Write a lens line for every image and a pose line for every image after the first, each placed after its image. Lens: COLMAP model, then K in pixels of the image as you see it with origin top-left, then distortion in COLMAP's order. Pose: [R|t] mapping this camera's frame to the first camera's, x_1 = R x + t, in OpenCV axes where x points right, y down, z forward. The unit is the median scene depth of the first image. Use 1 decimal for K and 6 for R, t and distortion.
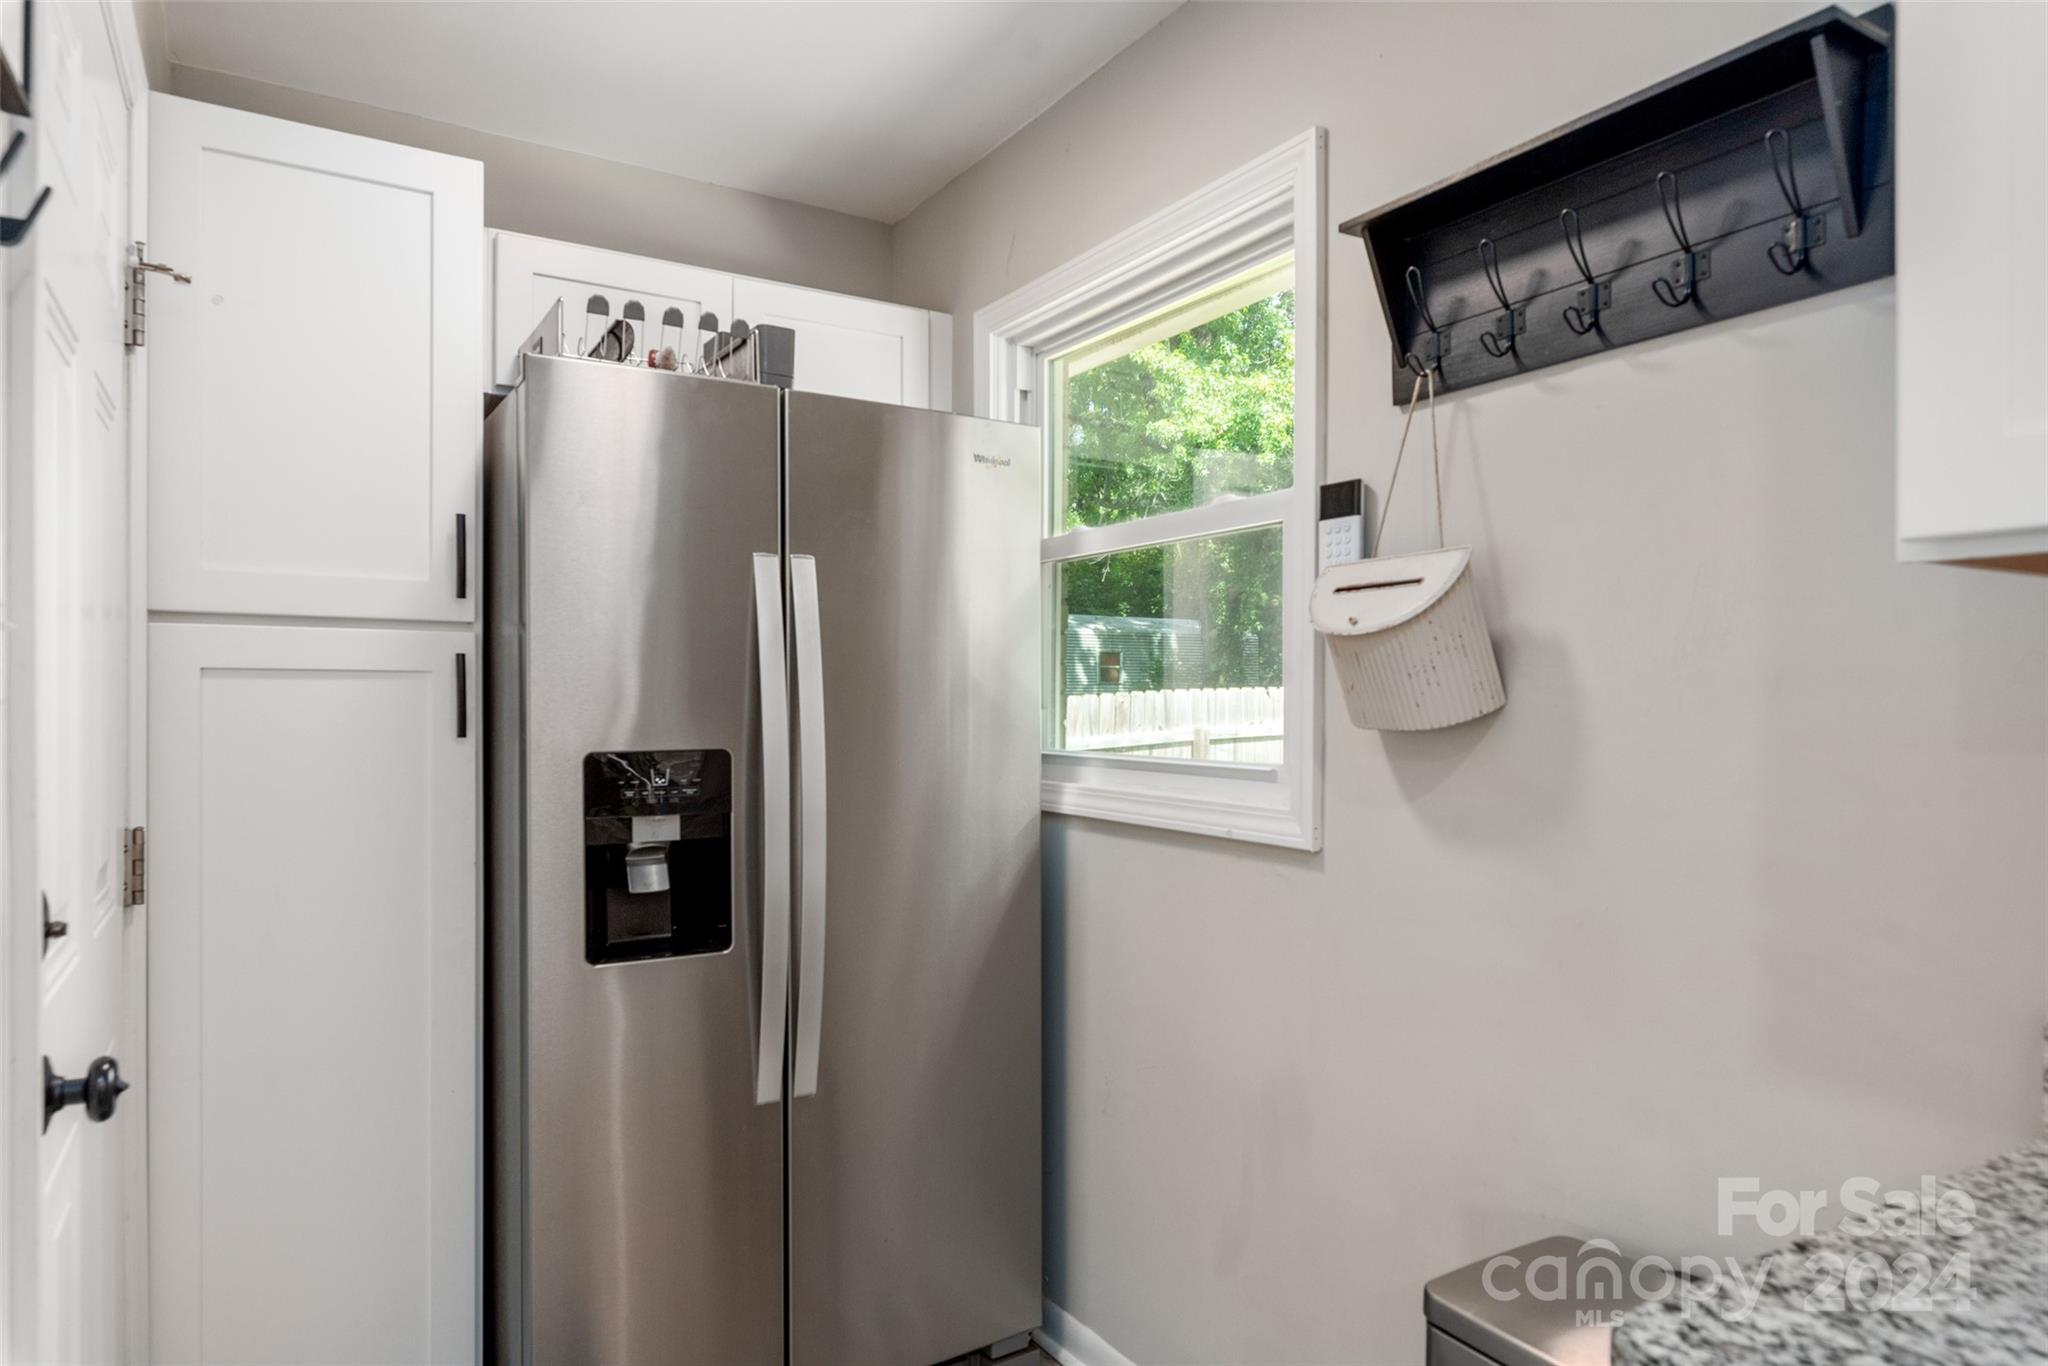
lens RADIAL K [[1210.9, 0, 1016.9], [0, 1210.9, 701.5], [0, 0, 1]] dist [-0.005101, -0.000411]
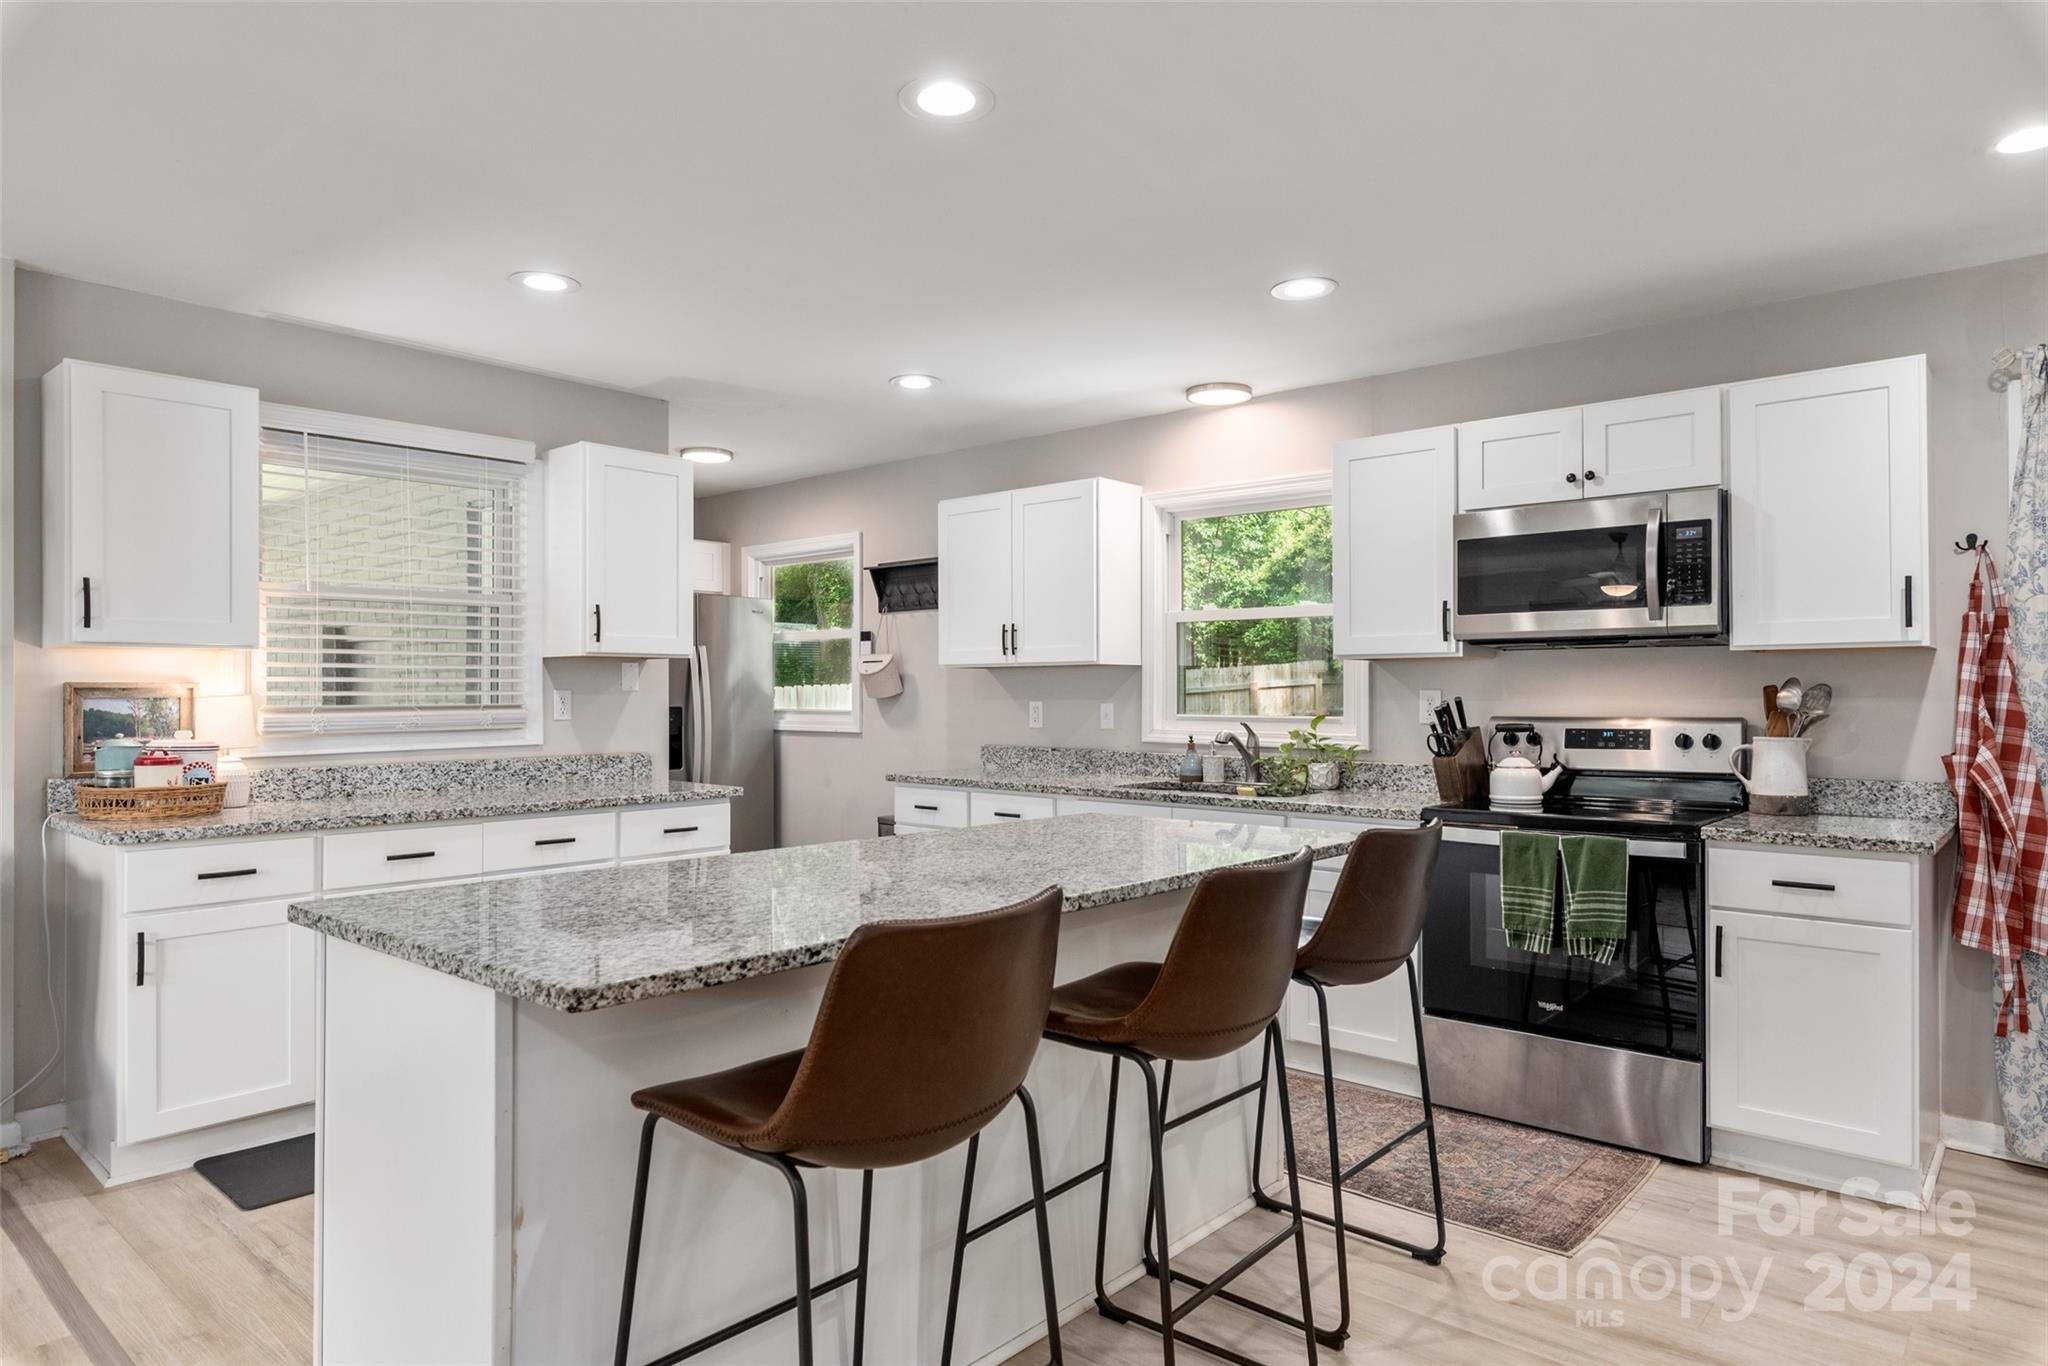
lens RADIAL K [[1210.9, 0, 1012.6], [0, 1210.9, 704.6], [0, 0, 1]] dist [-0.005101, -0.000411]
pose [[0.951892, -0.004716, 0.306399, -0.411581], [0.002828, 0.999974, 0.006608, 0.016260], [-0.306422, -0.005423, 0.951880, -2.493328]]
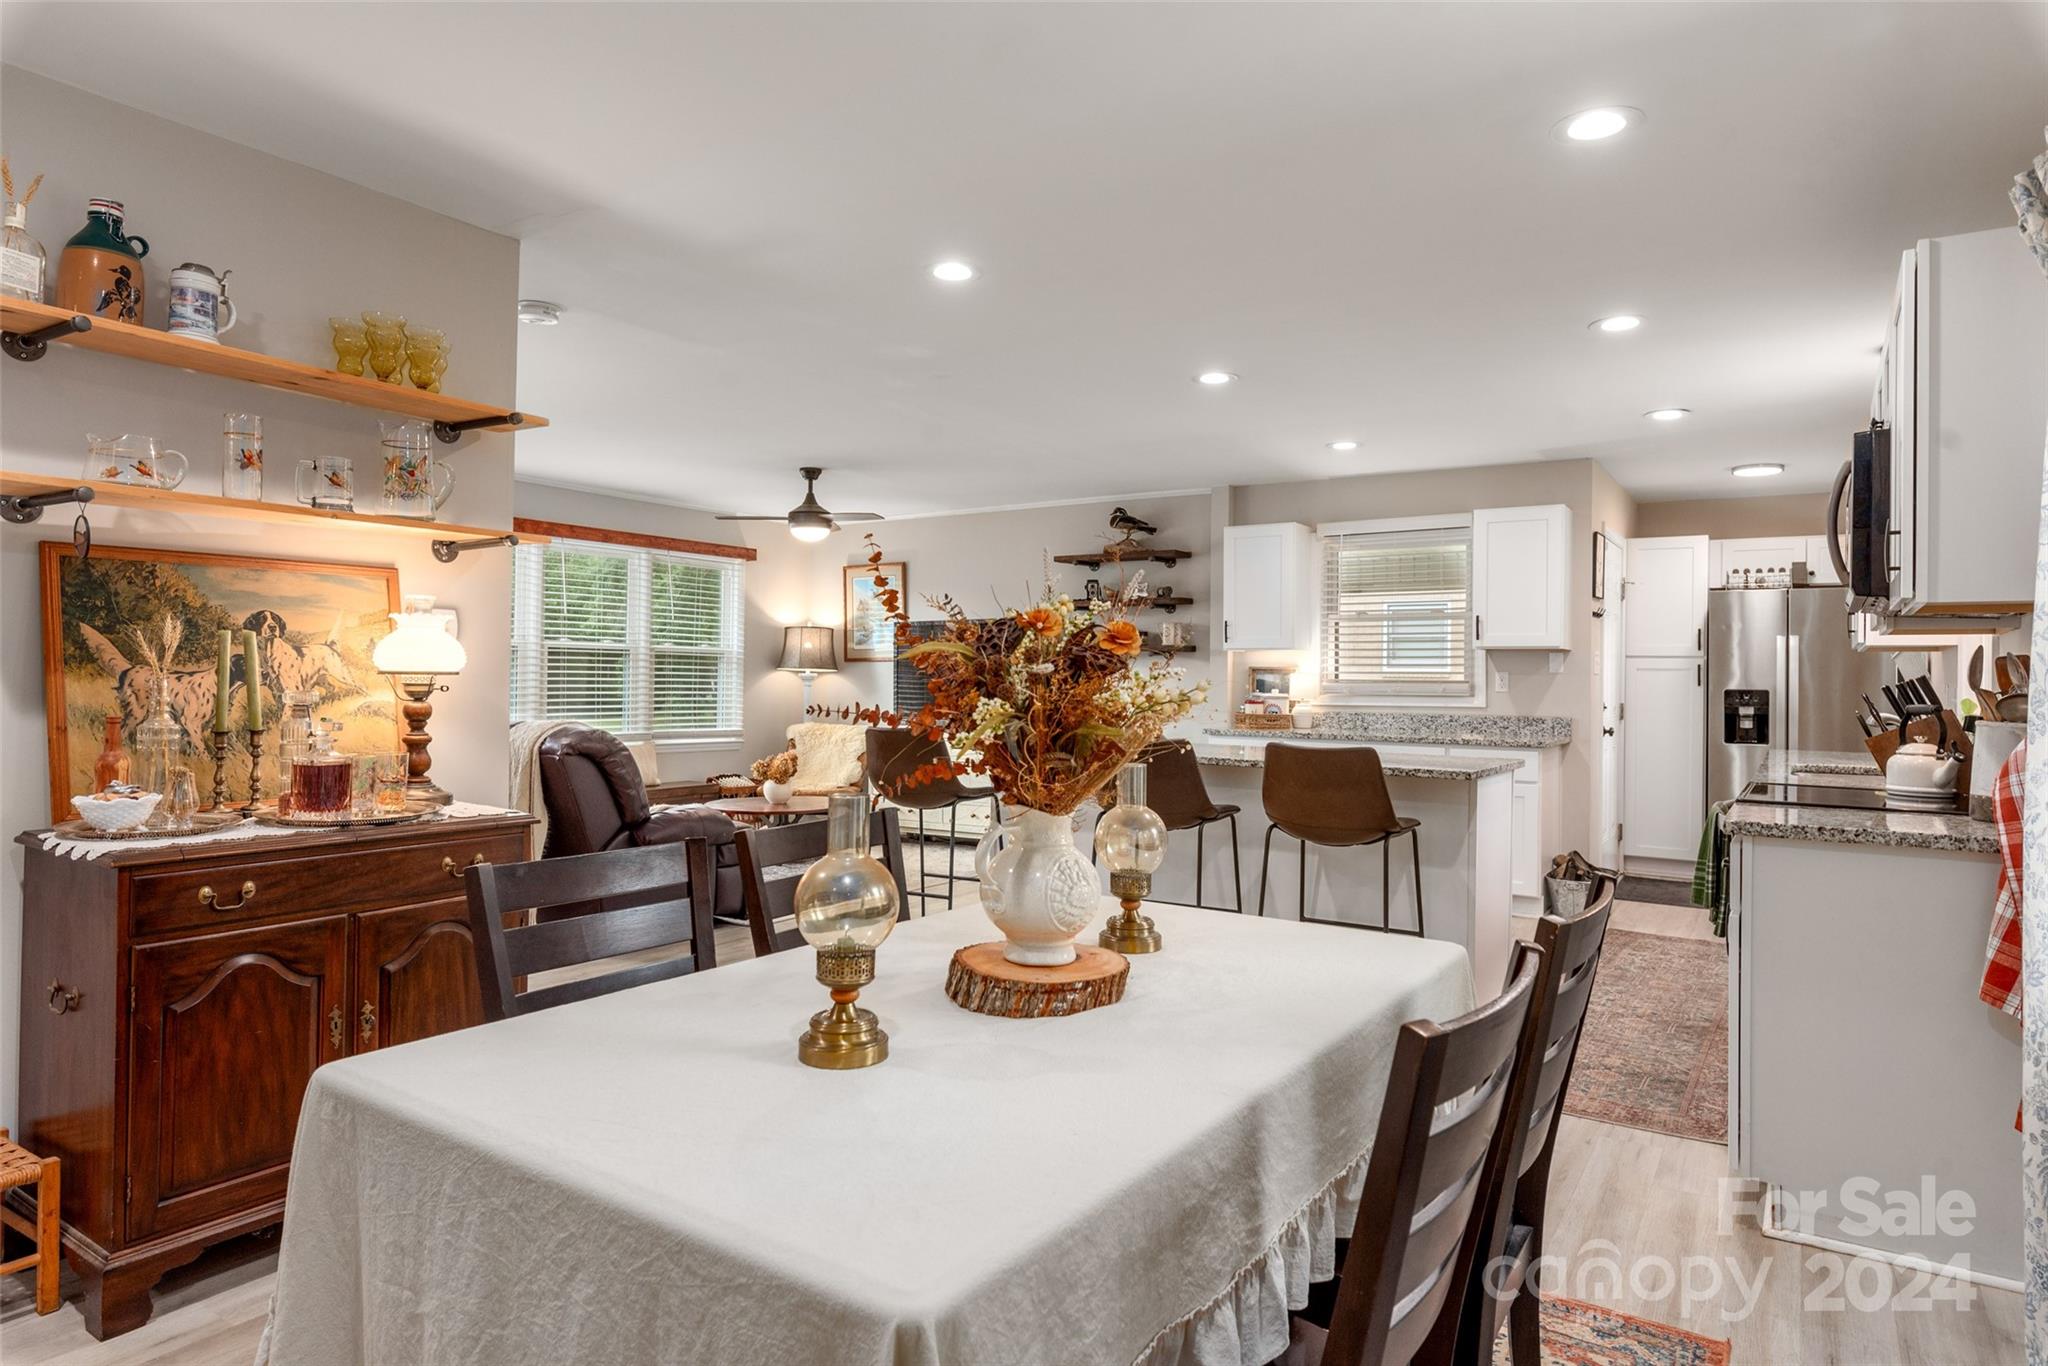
lens RADIAL K [[1199.2, 0, 1018.0], [0, 1199.2, 667.5], [0, 0, 1]] dist [0.006115, -0.000535]
pose [[0.437288, -0.003262, -0.899315, 2.164511], [-0.016048, 0.999806, -0.011430, 0.053261], [0.899178, 0.019431, 0.437151, -2.795809]]
